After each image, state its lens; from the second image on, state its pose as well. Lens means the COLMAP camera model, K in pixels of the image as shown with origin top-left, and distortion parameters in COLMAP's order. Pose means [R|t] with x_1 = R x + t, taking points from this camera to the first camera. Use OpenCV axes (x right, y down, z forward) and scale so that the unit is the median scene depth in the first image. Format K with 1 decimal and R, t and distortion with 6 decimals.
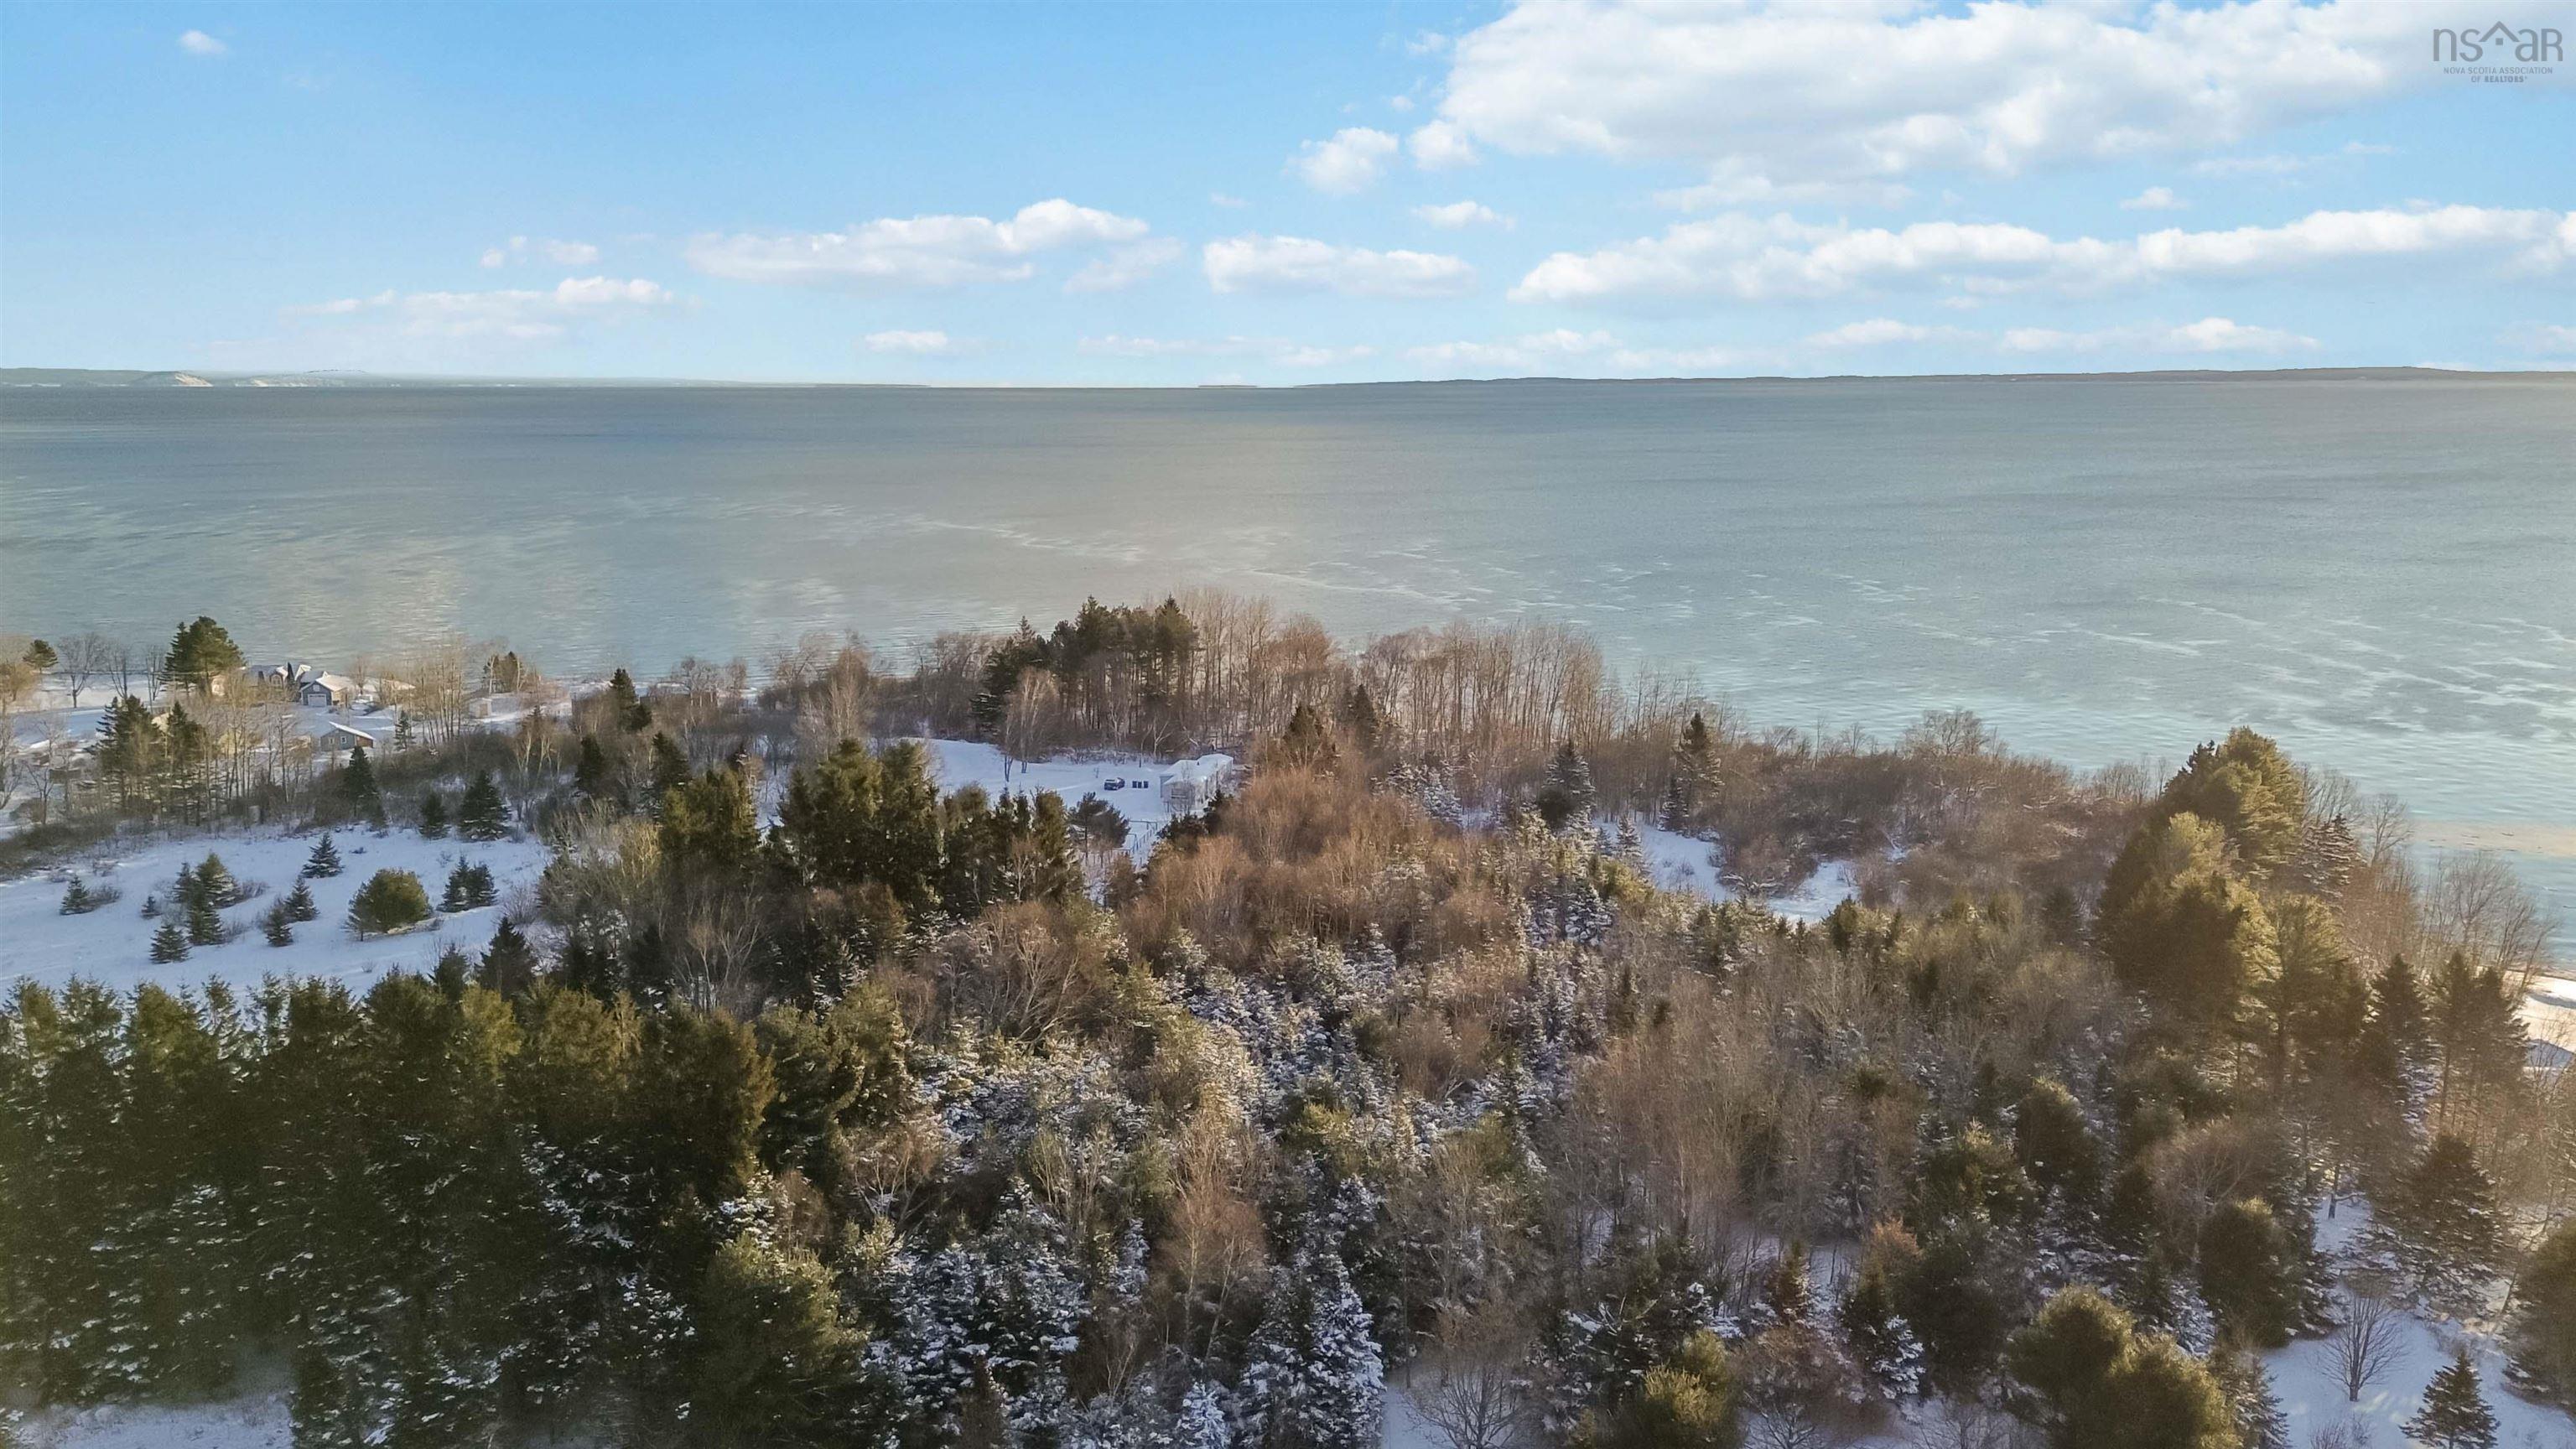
lens RADIAL K [[1962.1, 0, 1284.4], [0, 1962.1, 758.6], [0, 0, 1]] dist [0.090687, -0.094520]
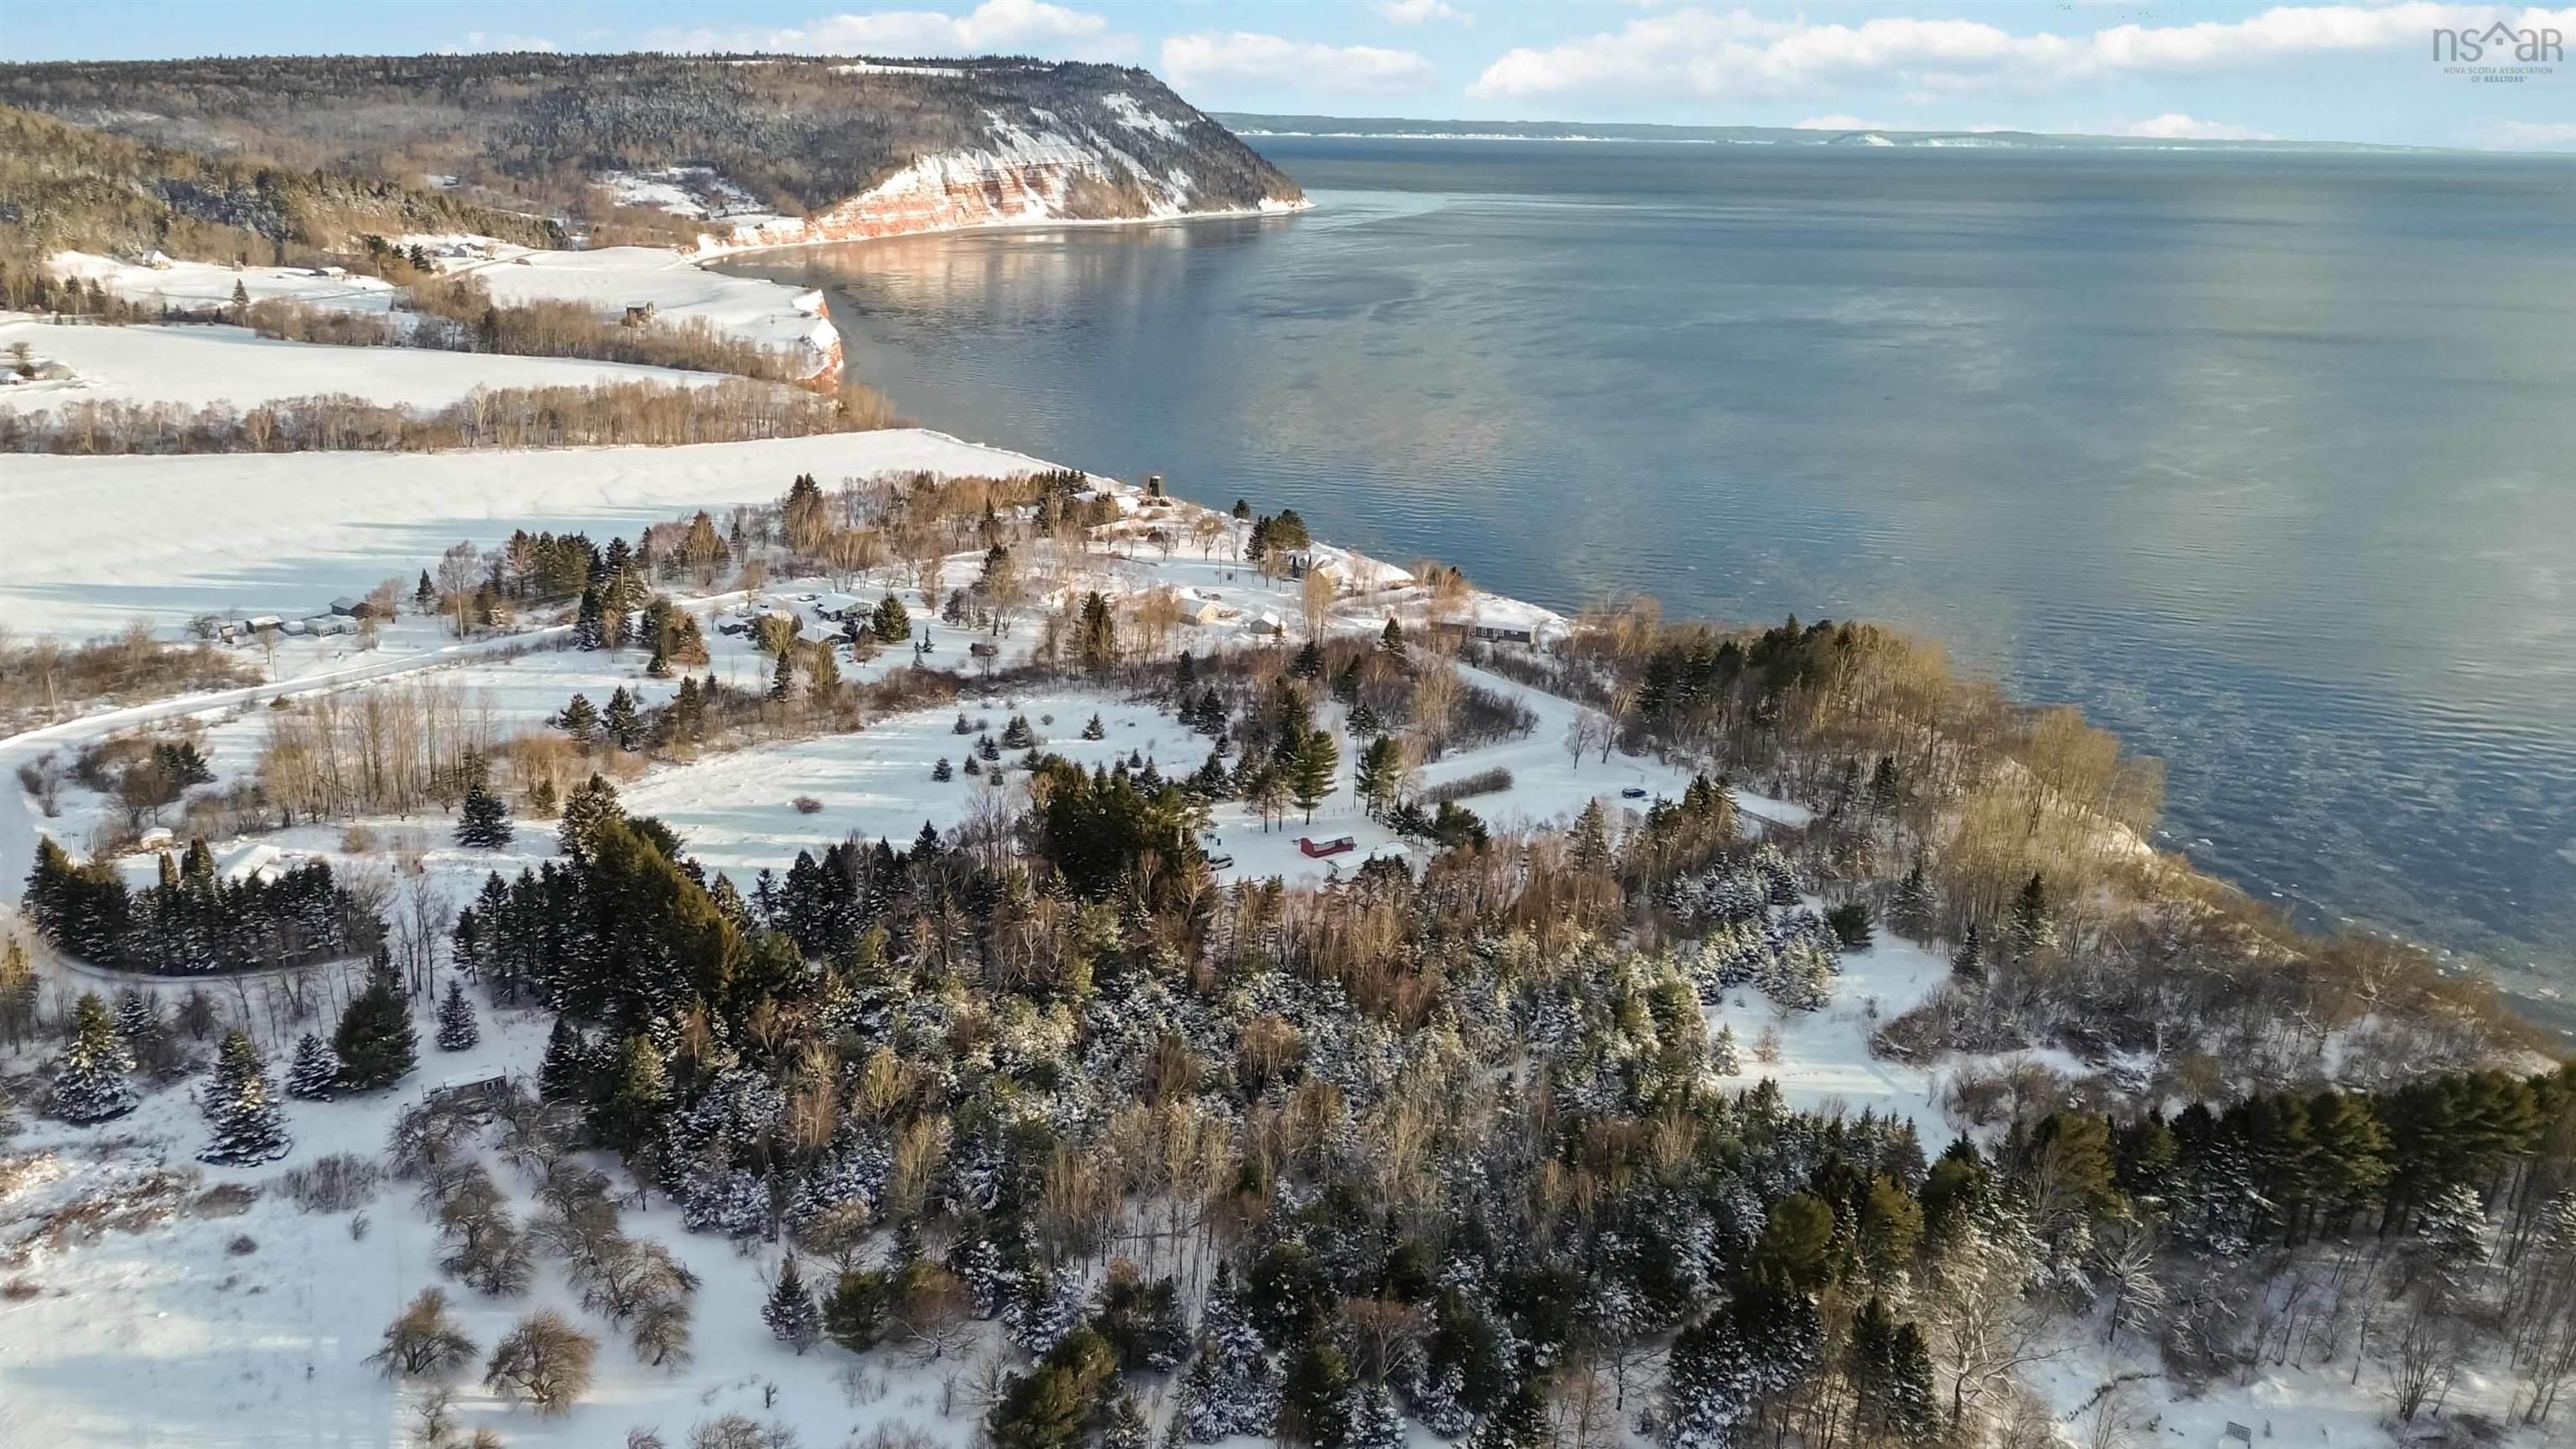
lens RADIAL K [[1905.0, 0, 1288.0], [0, 1905.0, 724.5], [0, 0, 1]] dist [0.085108, -0.079742]
pose [[0.718420, 0.223469, -0.658737, 1.115015], [-0.156250, 0.974635, 0.160226, -0.387414], [0.677834, -0.012182, 0.735114, -0.041217]]
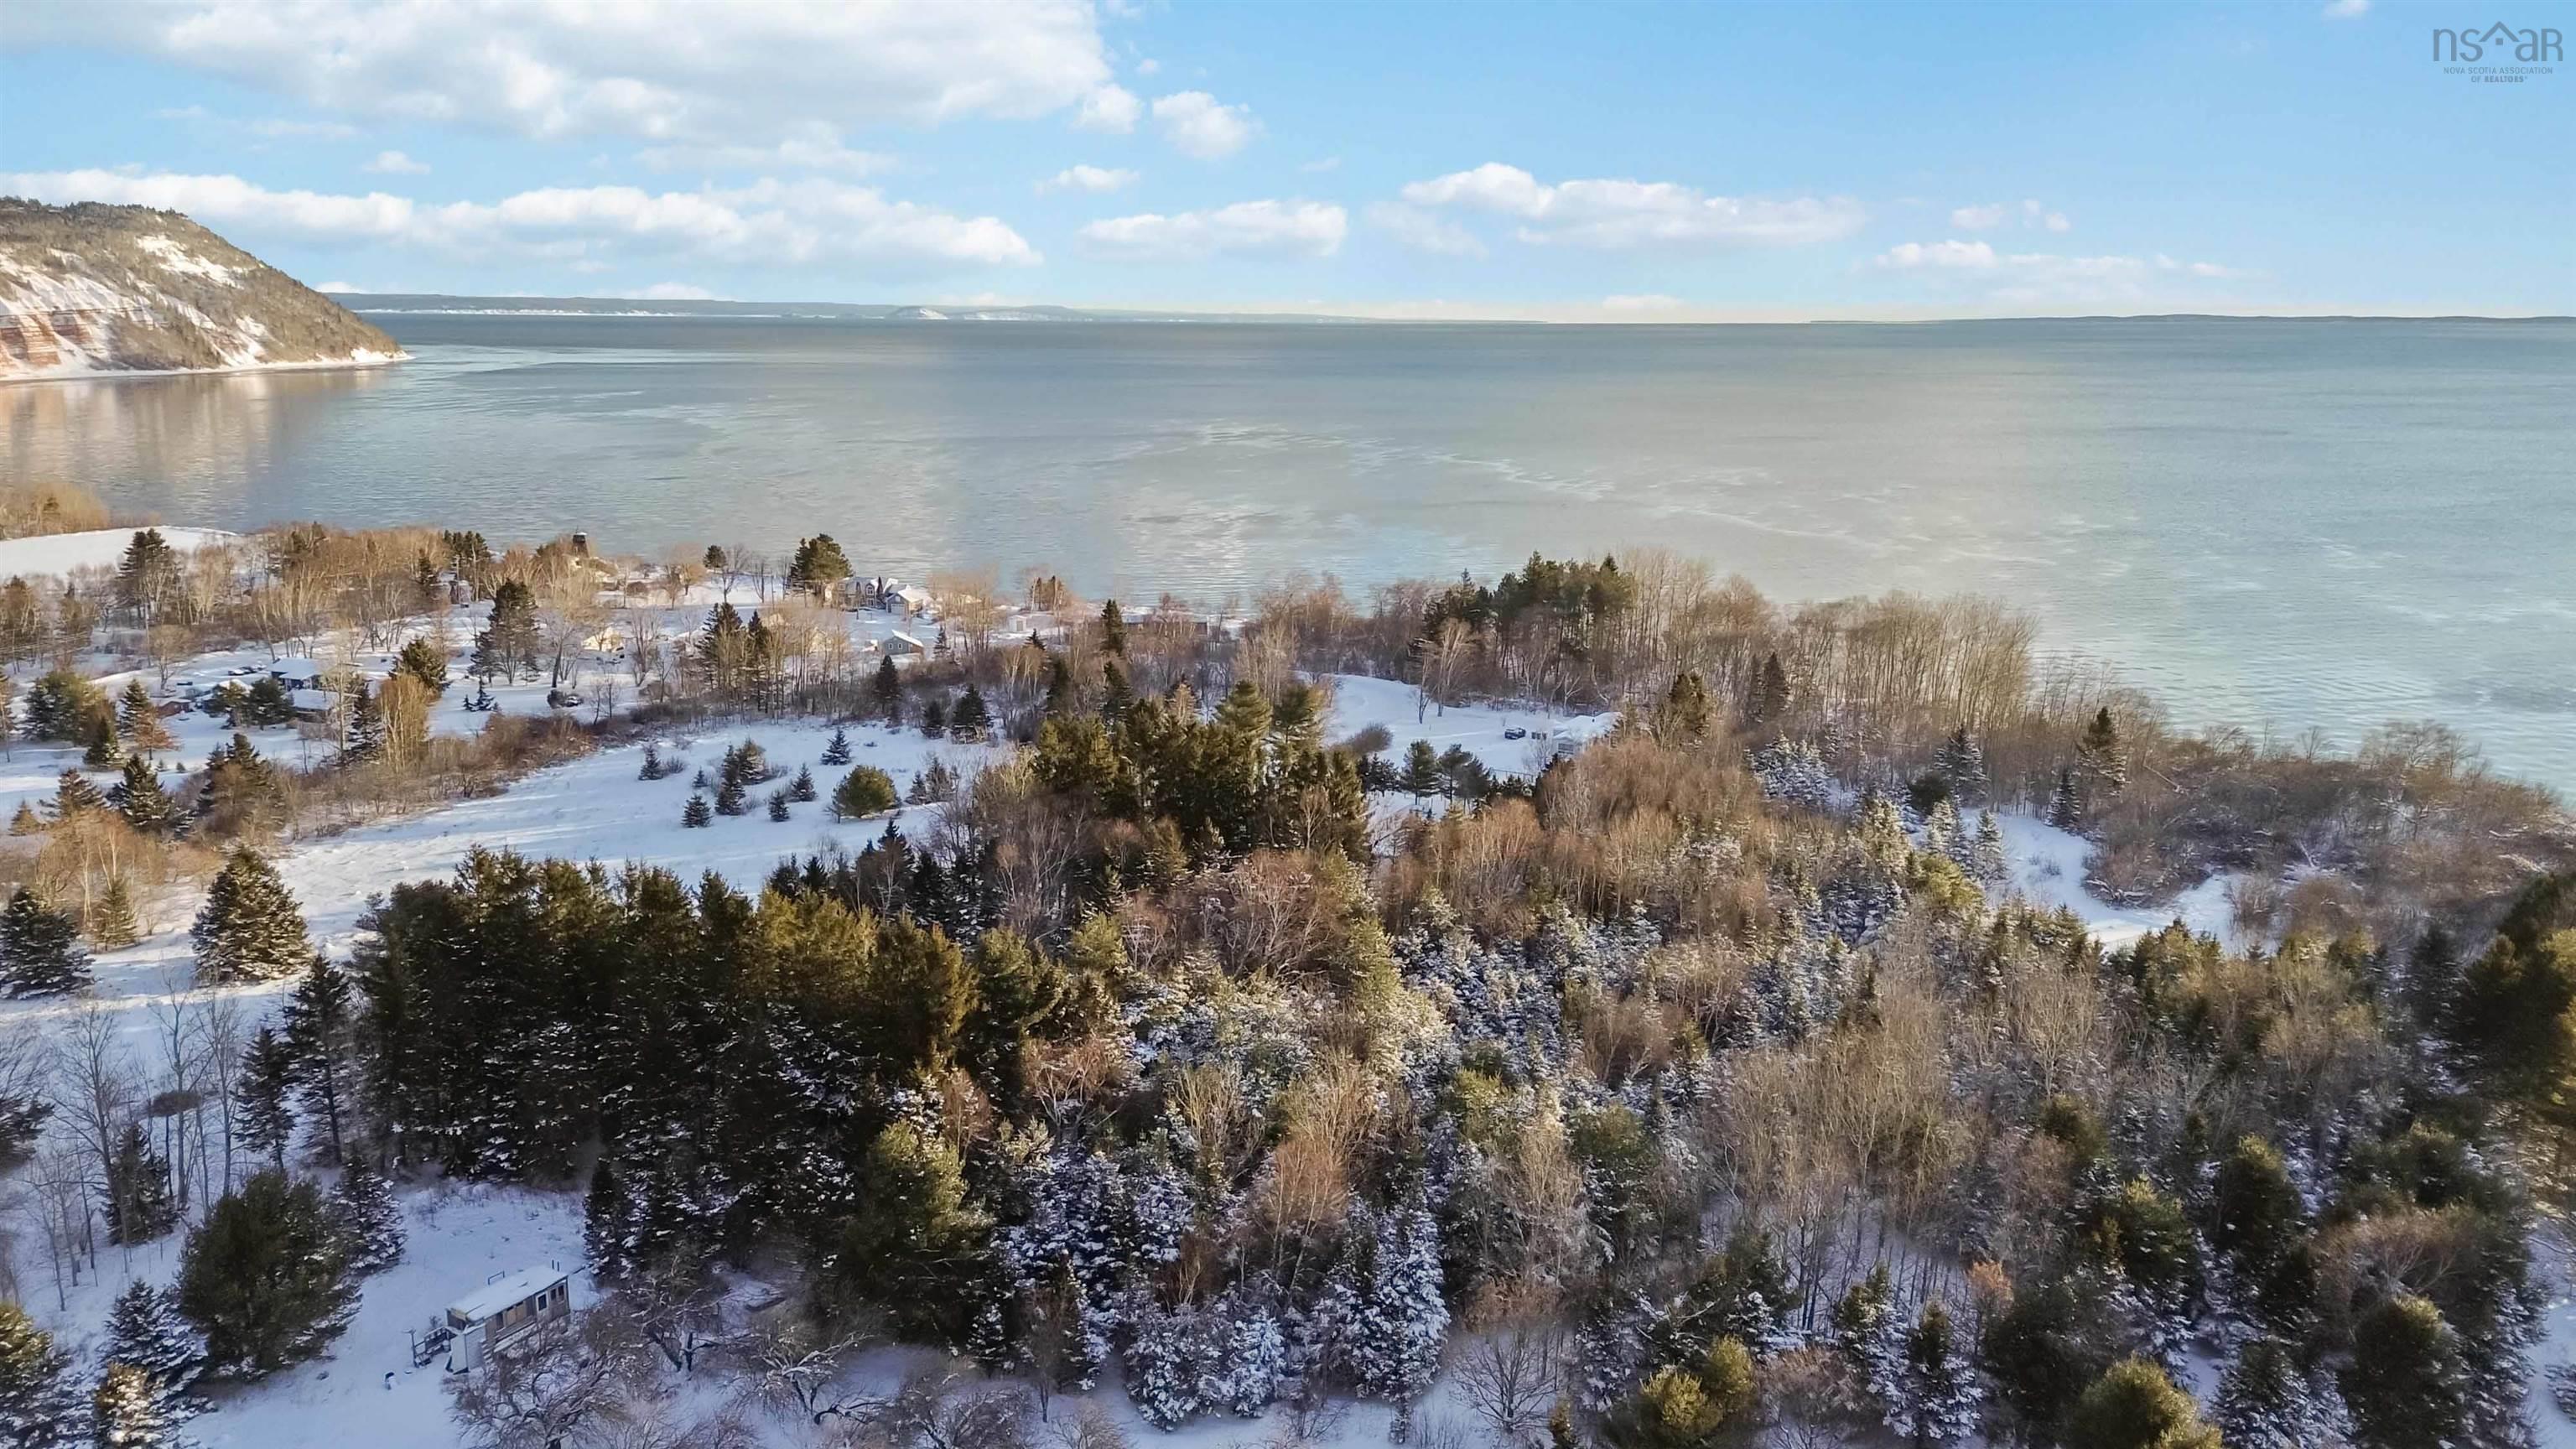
lens RADIAL K [[1856.7, 0, 1288.0], [0, 1856.7, 724.5], [0, 0, 1]] dist [0.081345, -0.074955]
pose [[0.953307, 0.073490, -0.292925, 0.190356], [-0.066201, 0.997202, 0.034735, -0.038945], [0.294658, -0.013721, 0.955504, -0.004233]]
